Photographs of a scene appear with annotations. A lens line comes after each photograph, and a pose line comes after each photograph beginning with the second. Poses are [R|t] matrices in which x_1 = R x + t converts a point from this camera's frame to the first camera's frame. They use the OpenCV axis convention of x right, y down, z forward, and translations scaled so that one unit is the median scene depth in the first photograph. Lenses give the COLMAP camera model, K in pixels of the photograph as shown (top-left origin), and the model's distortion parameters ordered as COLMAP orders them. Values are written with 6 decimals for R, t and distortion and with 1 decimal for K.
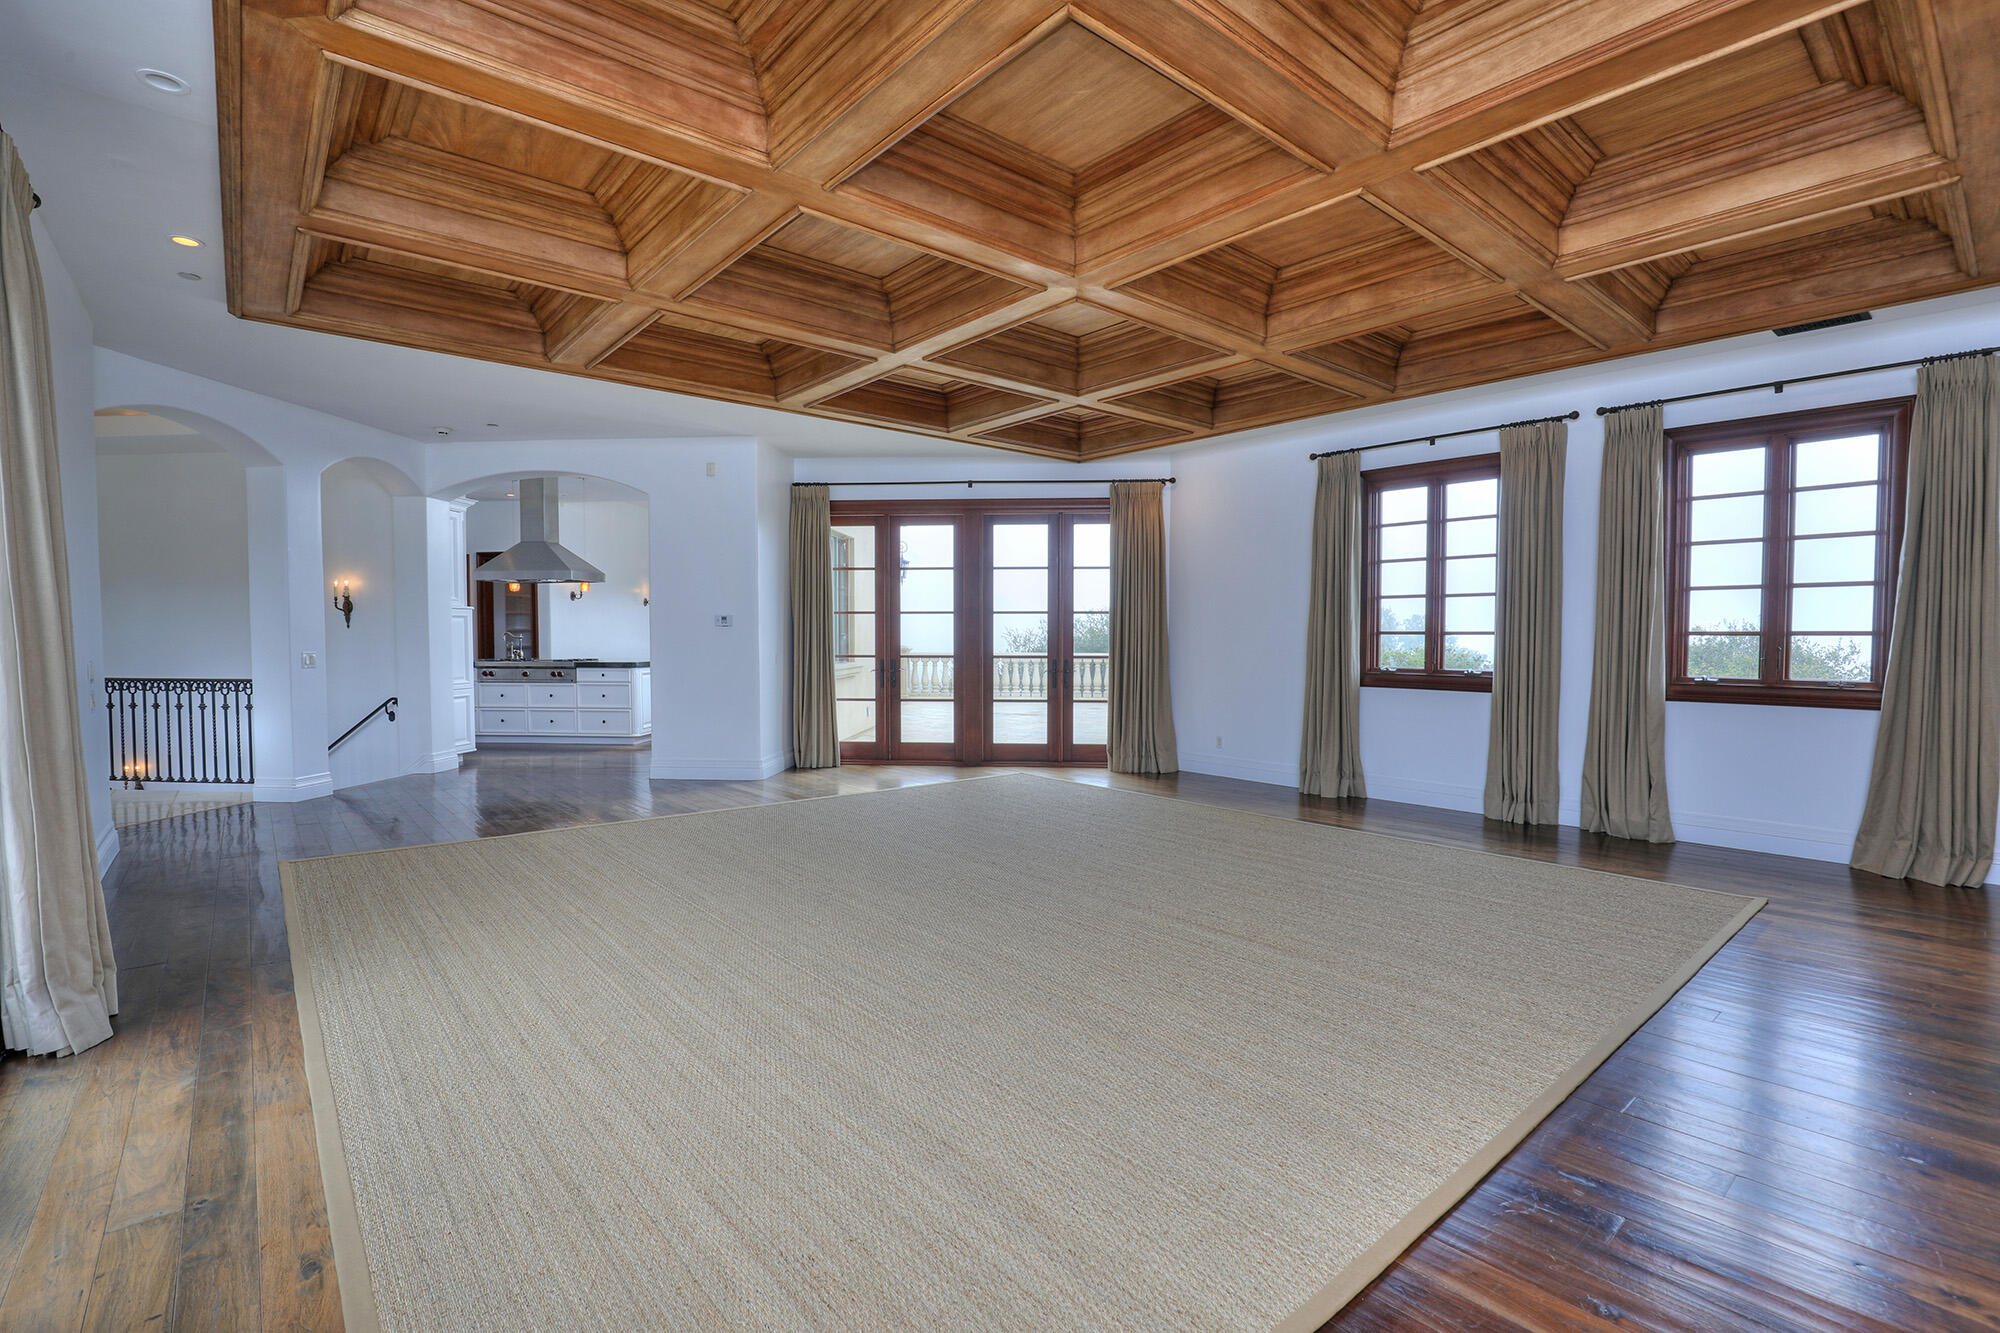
lens RADIAL K [[917.4, 0, 999.4], [0, 917.4, 668.0], [0, 0, 1]] dist [-0.036511, 0.007594]
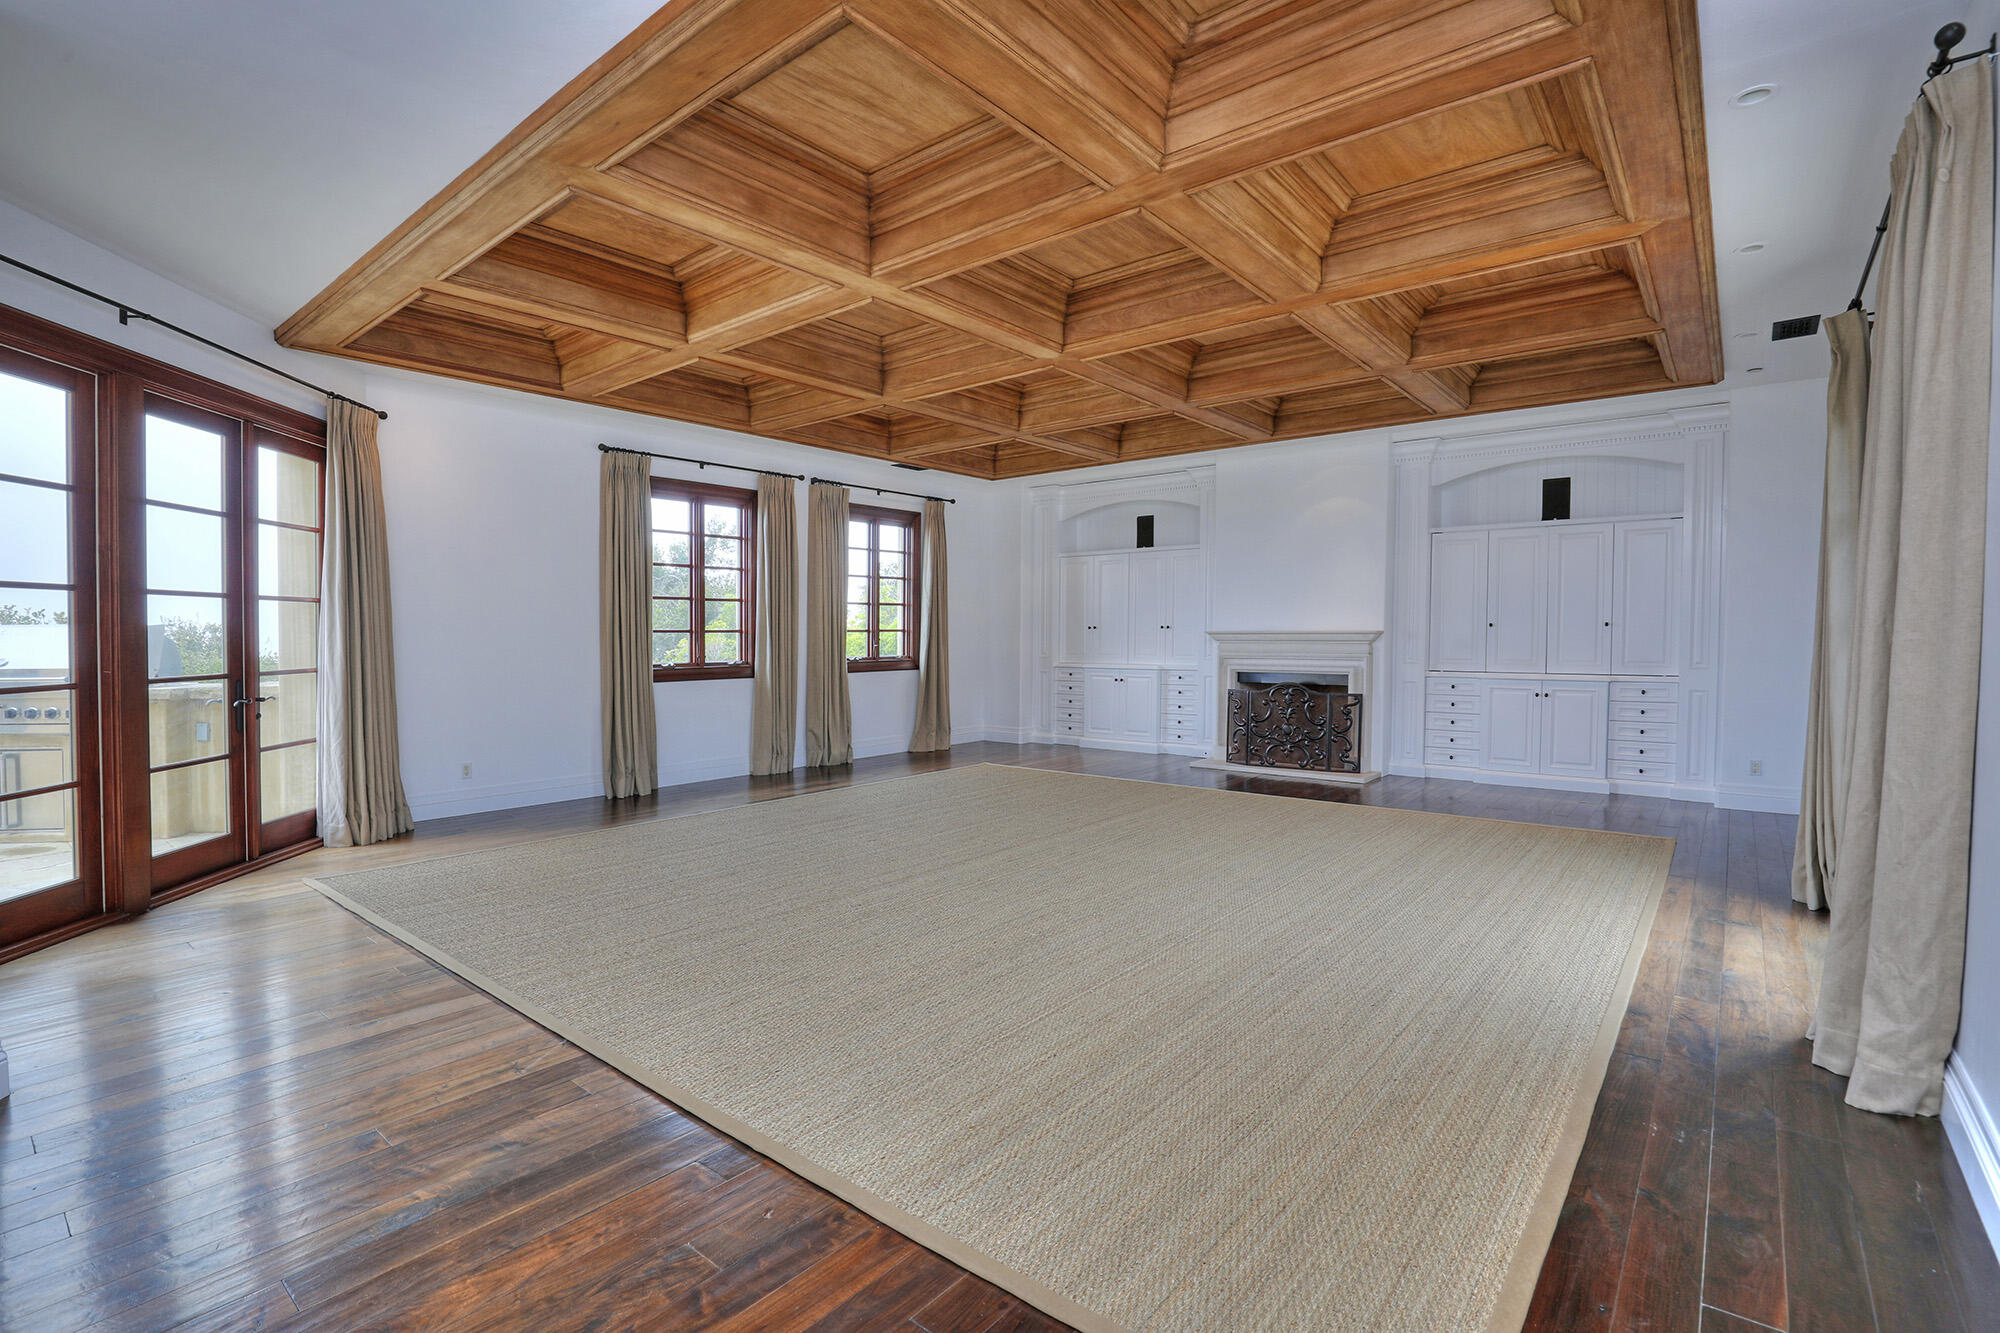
lens RADIAL K [[917.4, 0, 998.4], [0, 917.4, 667.2], [0, 0, 1]] dist [-0.036511, 0.007594]
pose [[-0.183627, -0.039657, 0.982196, -0.833983], [0.039240, 0.998094, 0.047635, -0.037690], [-0.982213, 0.047289, -0.181721, 0.952171]]
